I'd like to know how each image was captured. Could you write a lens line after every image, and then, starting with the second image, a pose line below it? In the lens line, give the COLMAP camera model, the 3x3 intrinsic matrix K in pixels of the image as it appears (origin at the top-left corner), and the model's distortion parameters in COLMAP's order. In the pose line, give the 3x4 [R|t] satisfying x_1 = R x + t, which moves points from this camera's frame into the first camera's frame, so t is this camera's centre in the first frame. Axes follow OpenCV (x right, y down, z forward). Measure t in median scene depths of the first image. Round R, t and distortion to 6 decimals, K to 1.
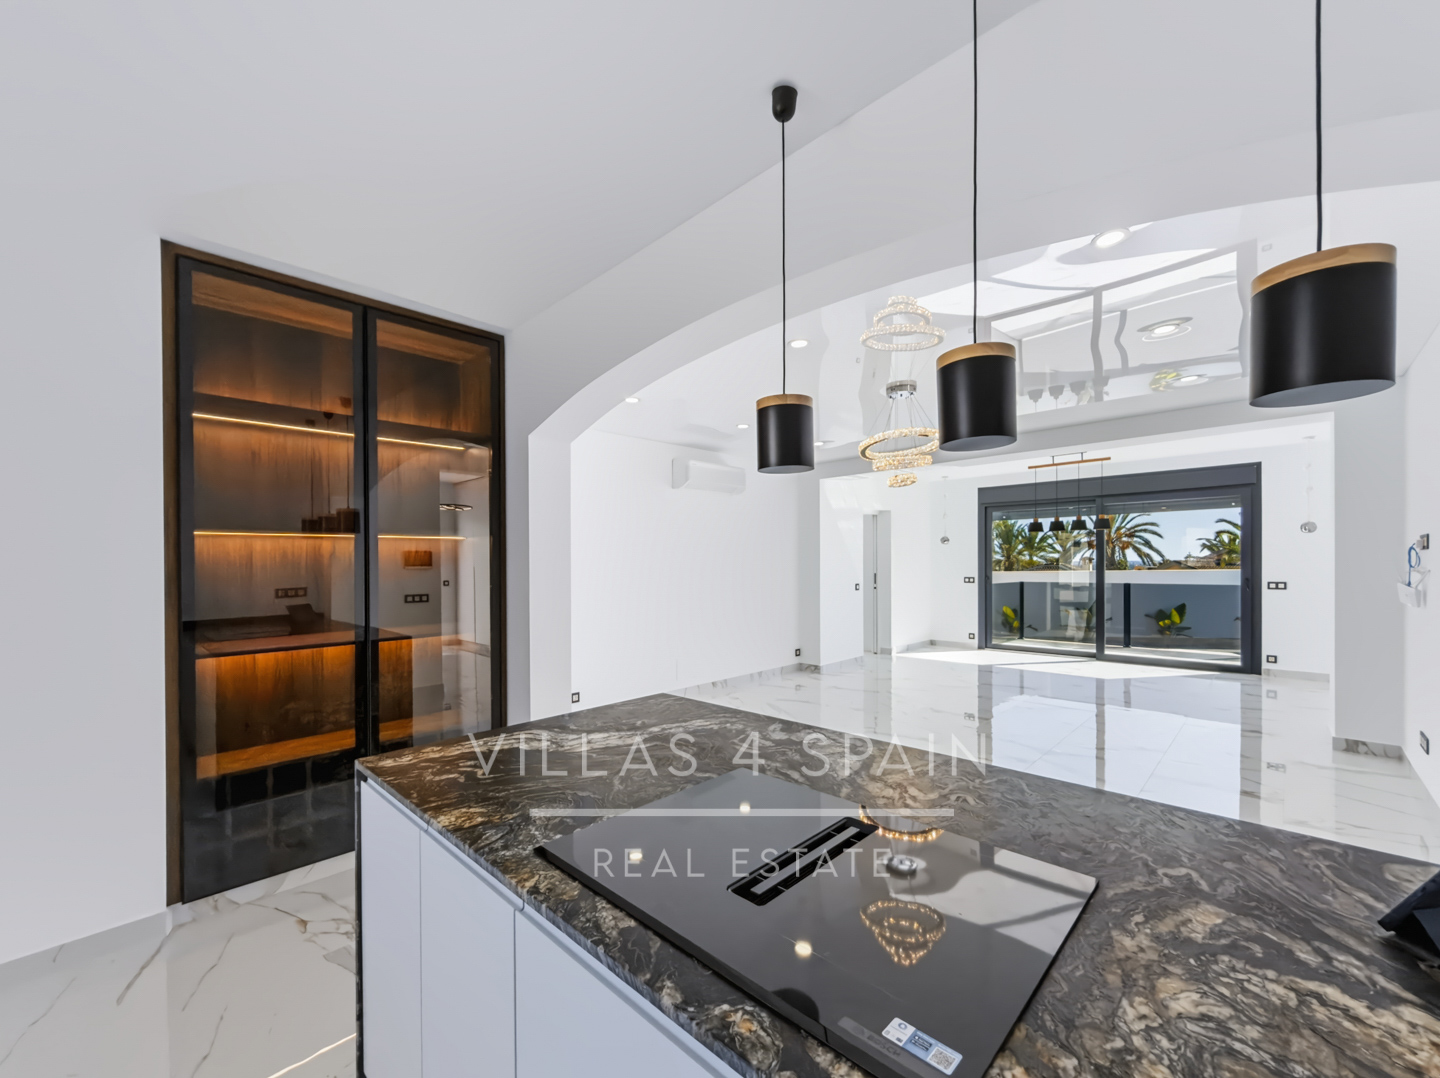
lens RADIAL K [[597.7, 0, 726.2], [0, 597.7, 563.6], [0, 0, 1]] dist [0.001181, -0.000270]
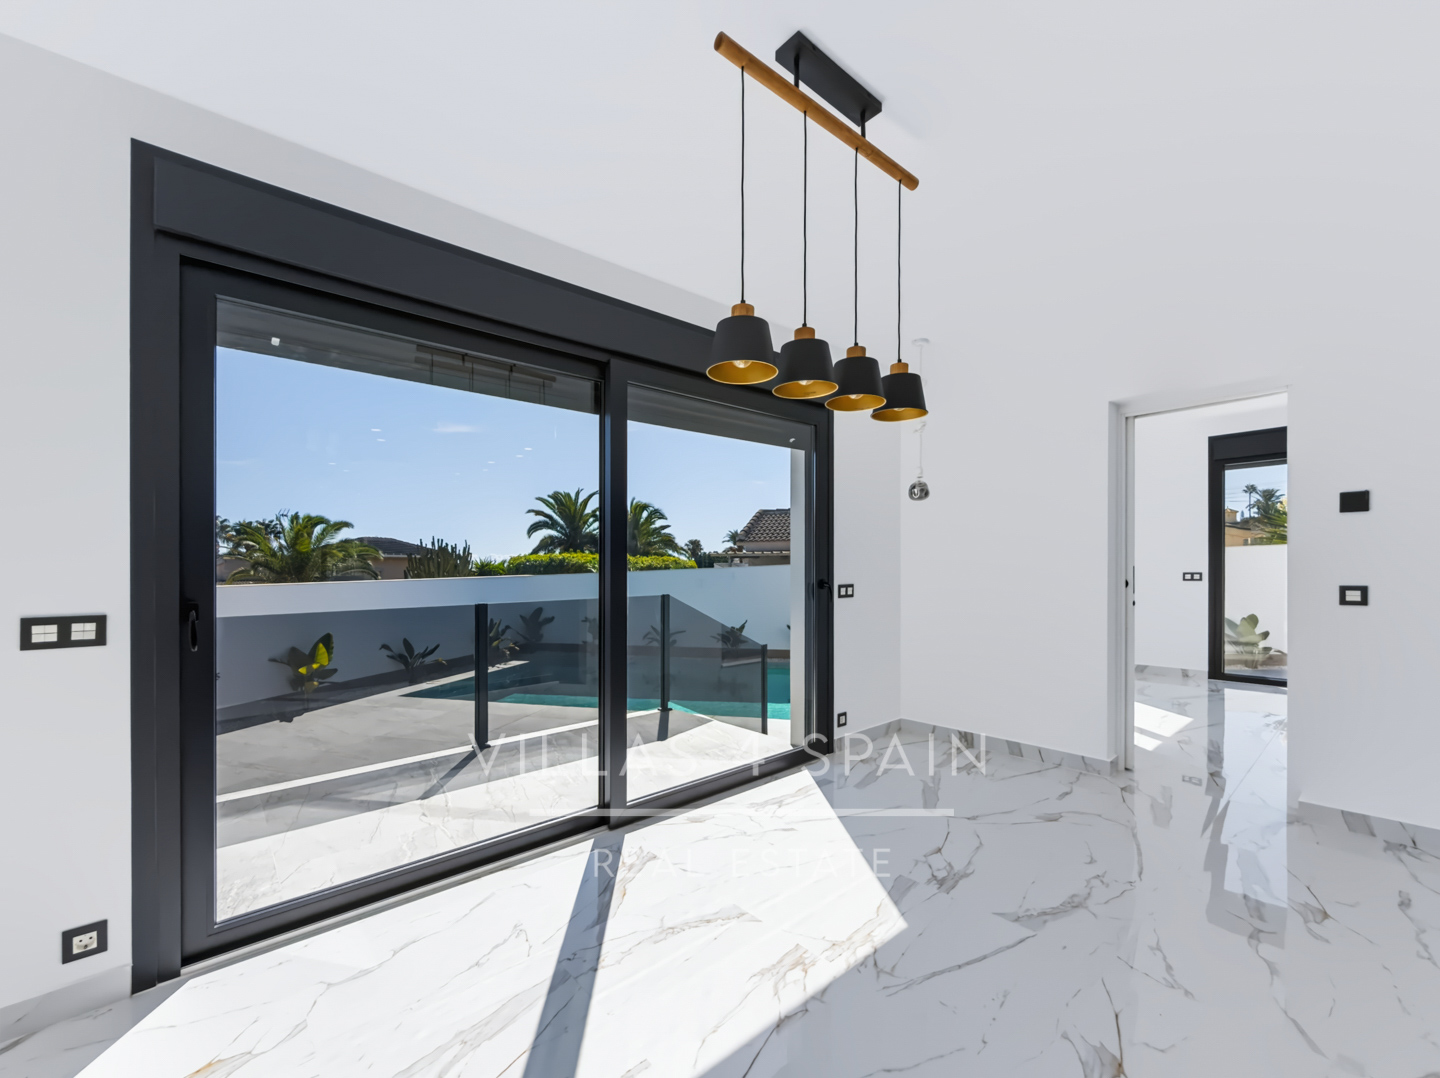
lens RADIAL K [[597.7, 0, 724.1], [0, 597.7, 569.1], [0, 0, 1]] dist [0.001181, -0.000270]
pose [[0.093069, 0.005139, 0.995646, 0.311224], [0.016862, 0.999835, -0.006737, 0.016614], [-0.995517, 0.017416, 0.092967, 0.989128]]
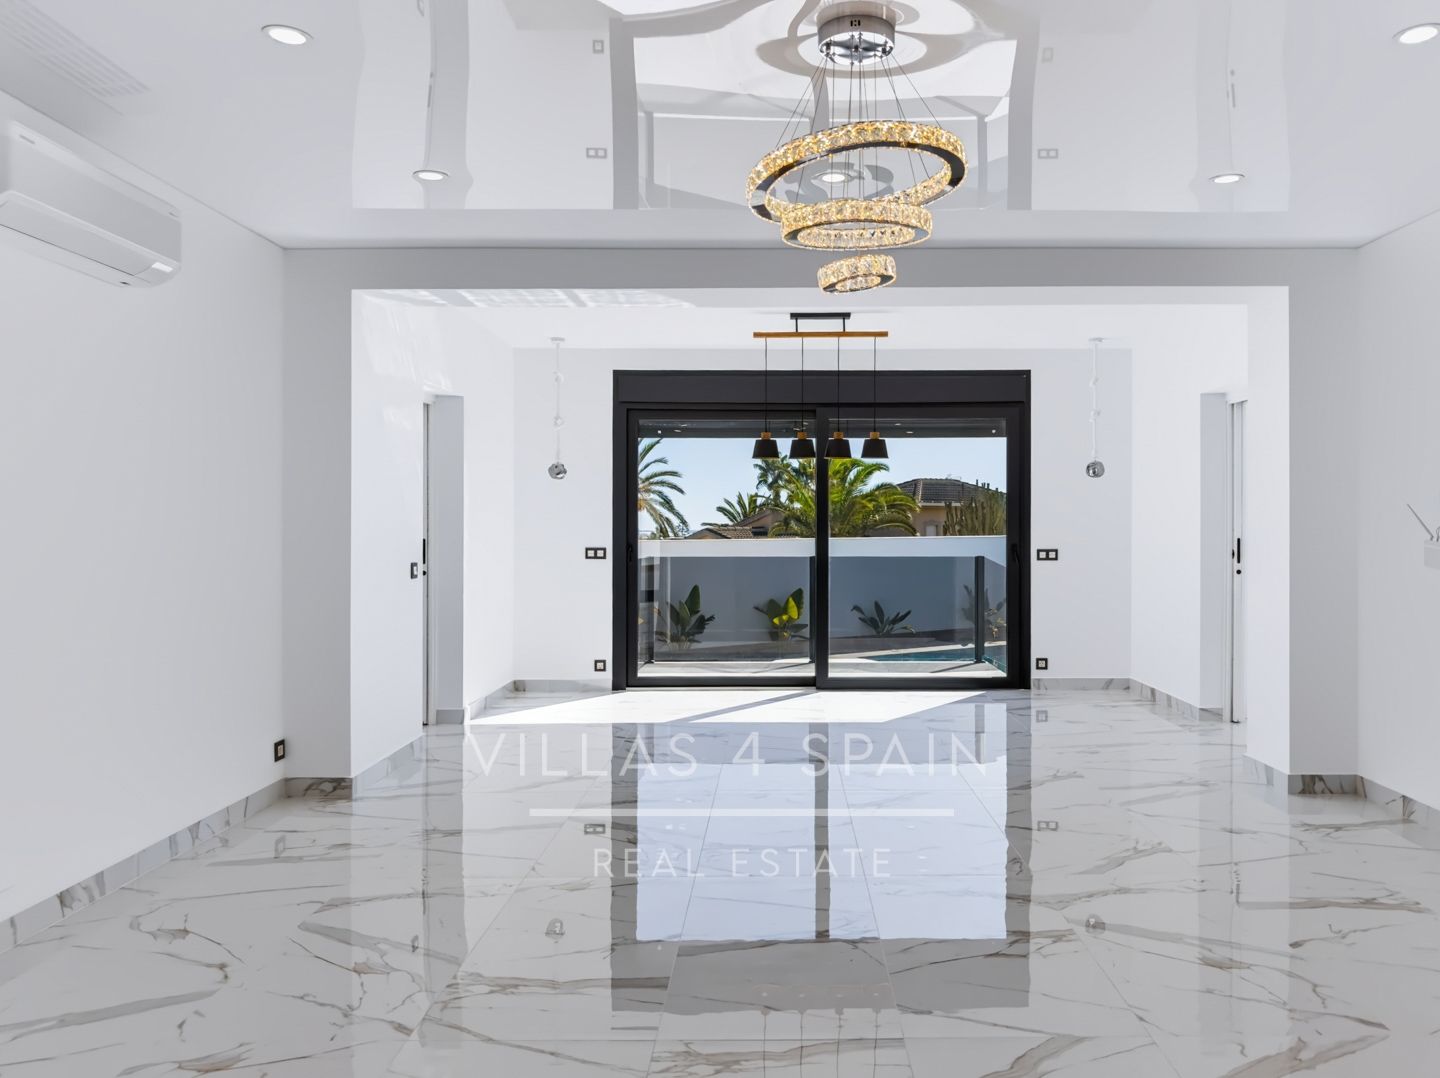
lens RADIAL K [[1064.9, 0, 796.6], [0, 1064.9, 520.1], [0, 0, 1]] dist [0.009931, -0.015176]
pose [[0.713828, 0.012221, 0.700214, -0.119549], [-0.002868, 0.999890, -0.014527, 0.015231], [-0.700315, 0.008361, 0.713785, 0.313519]]
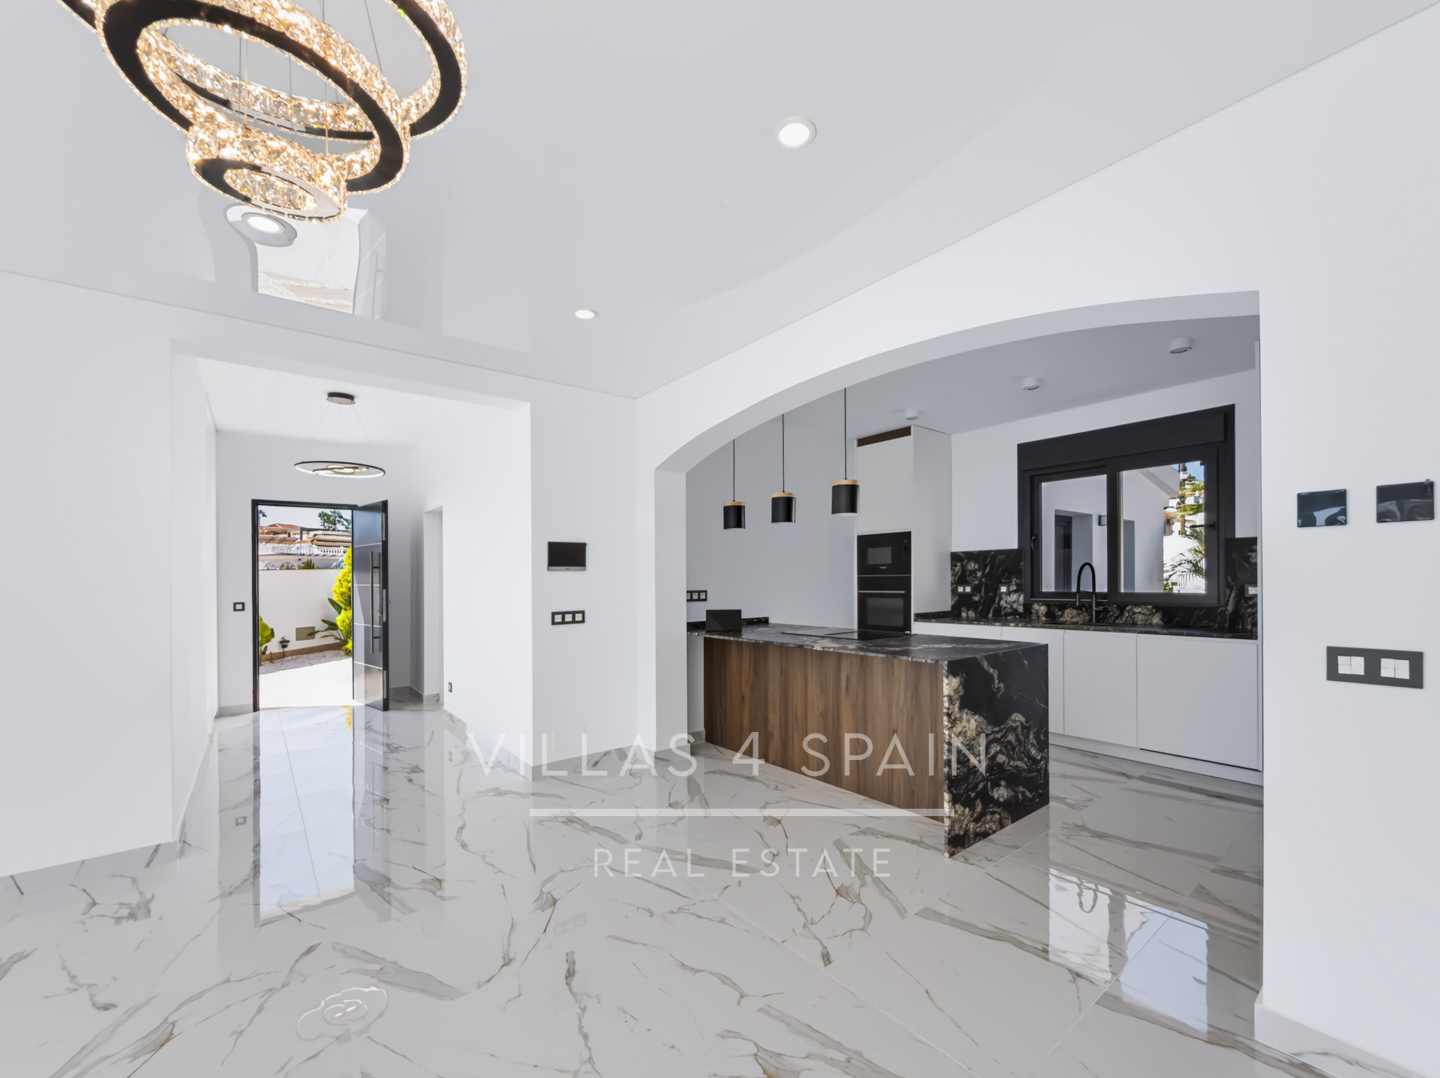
lens RADIAL K [[597.7, 0, 725.8], [0, 597.7, 575.9], [0, 0, 1]] dist [0.001181, -0.000270]
pose [[-0.989335, 0.023734, 0.143715, 0.046639], [0.023693, 0.999717, -0.001998, 0.011593], [-0.143721, 0.001429, -0.989617, 0.696124]]
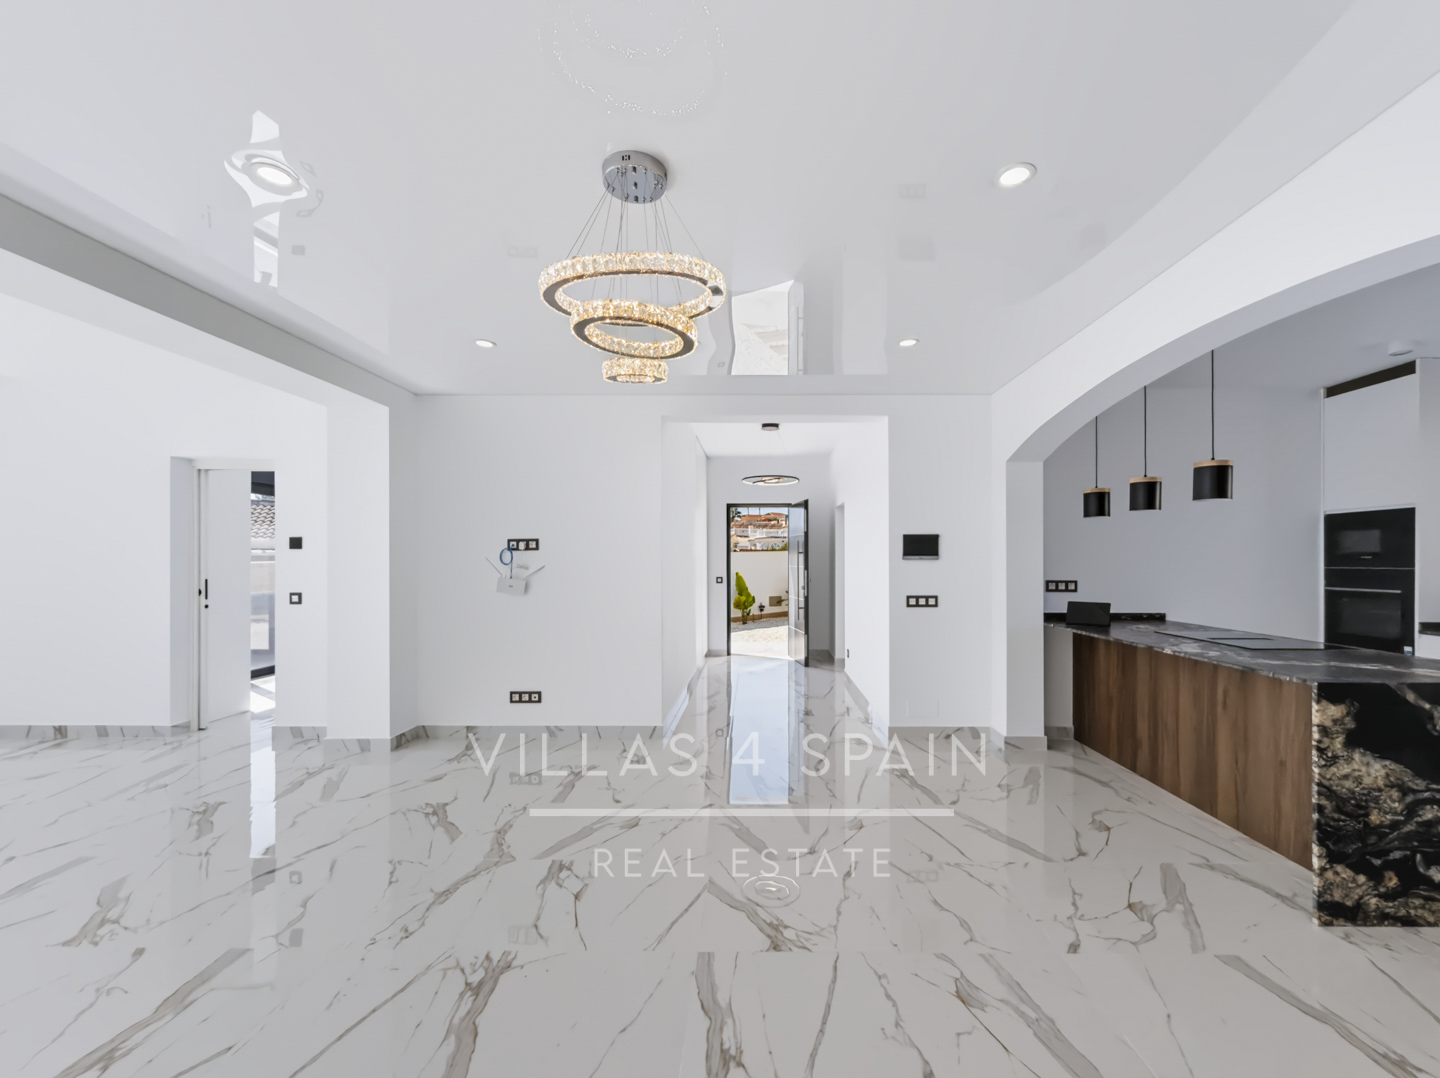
lens RADIAL K [[597.7, 0, 753.0], [0, 597.7, 561.8], [0, 0, 1]] dist [0.001181, -0.000270]
pose [[-0.682318, 0.008007, 0.731012, -0.062879], [0.008977, 0.999956, -0.002574, 0.004680], [-0.731001, 0.004806, -0.682360, 0.720763]]
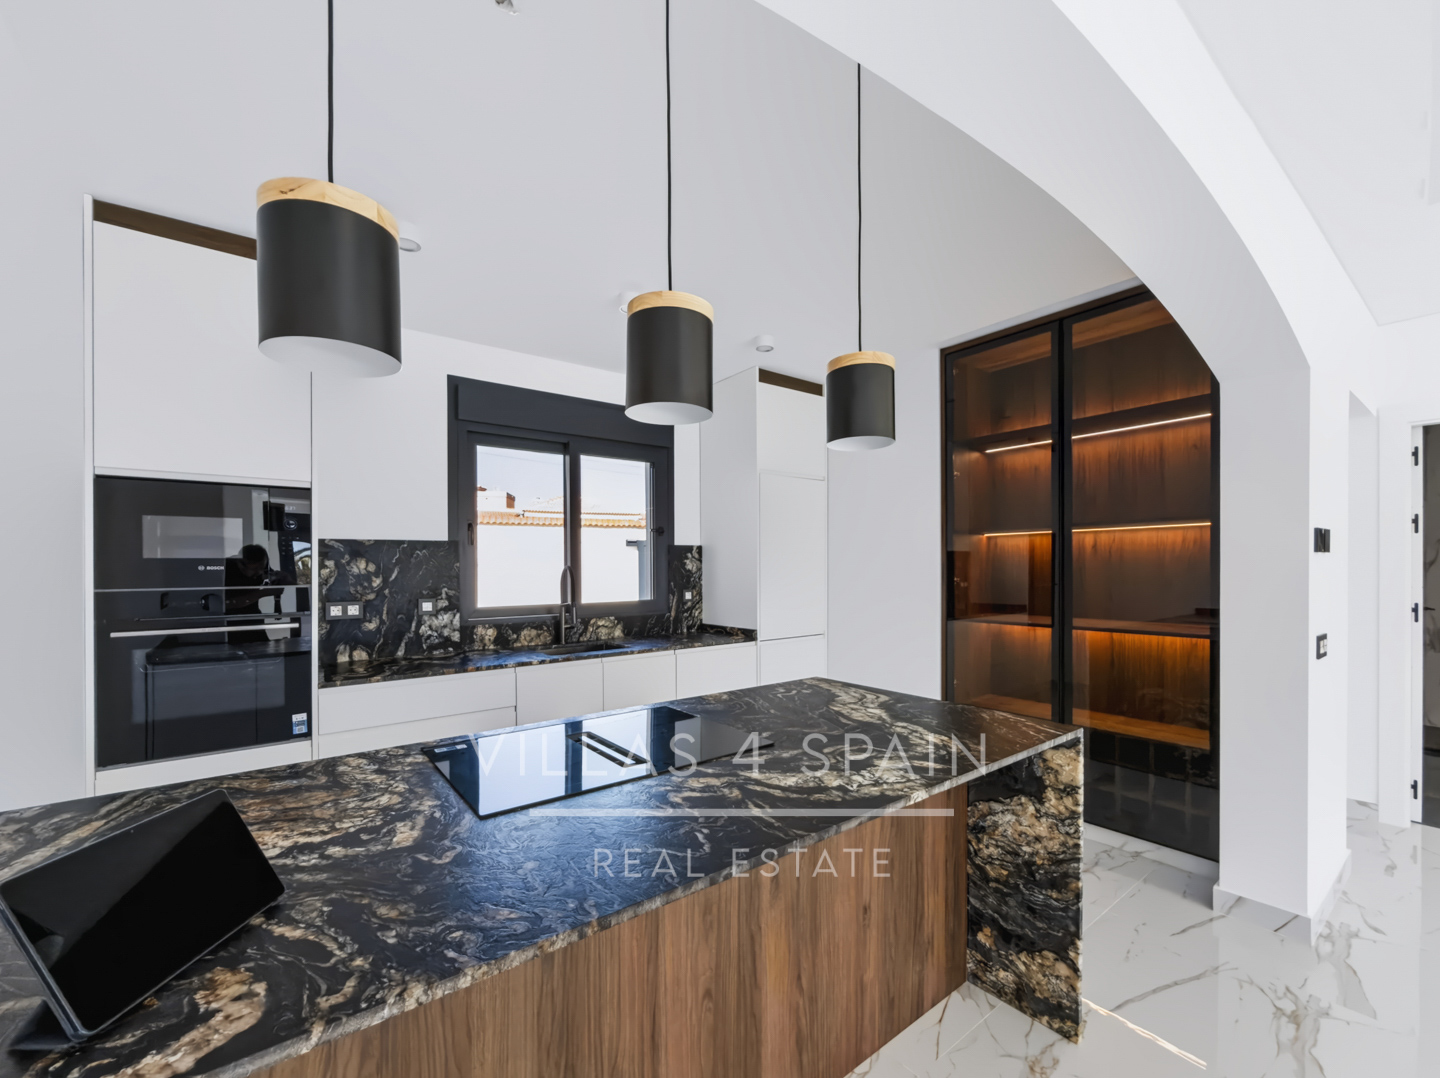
lens RADIAL K [[597.7, 0, 713.2], [0, 597.7, 577.2], [0, 0, 1]] dist [0.001181, -0.000270]
pose [[-0.168758, 0.027407, -0.985276, 0.215708], [0.006194, 0.999623, 0.026745, 0.002096], [0.985638, -0.001589, -0.168864, 0.208903]]
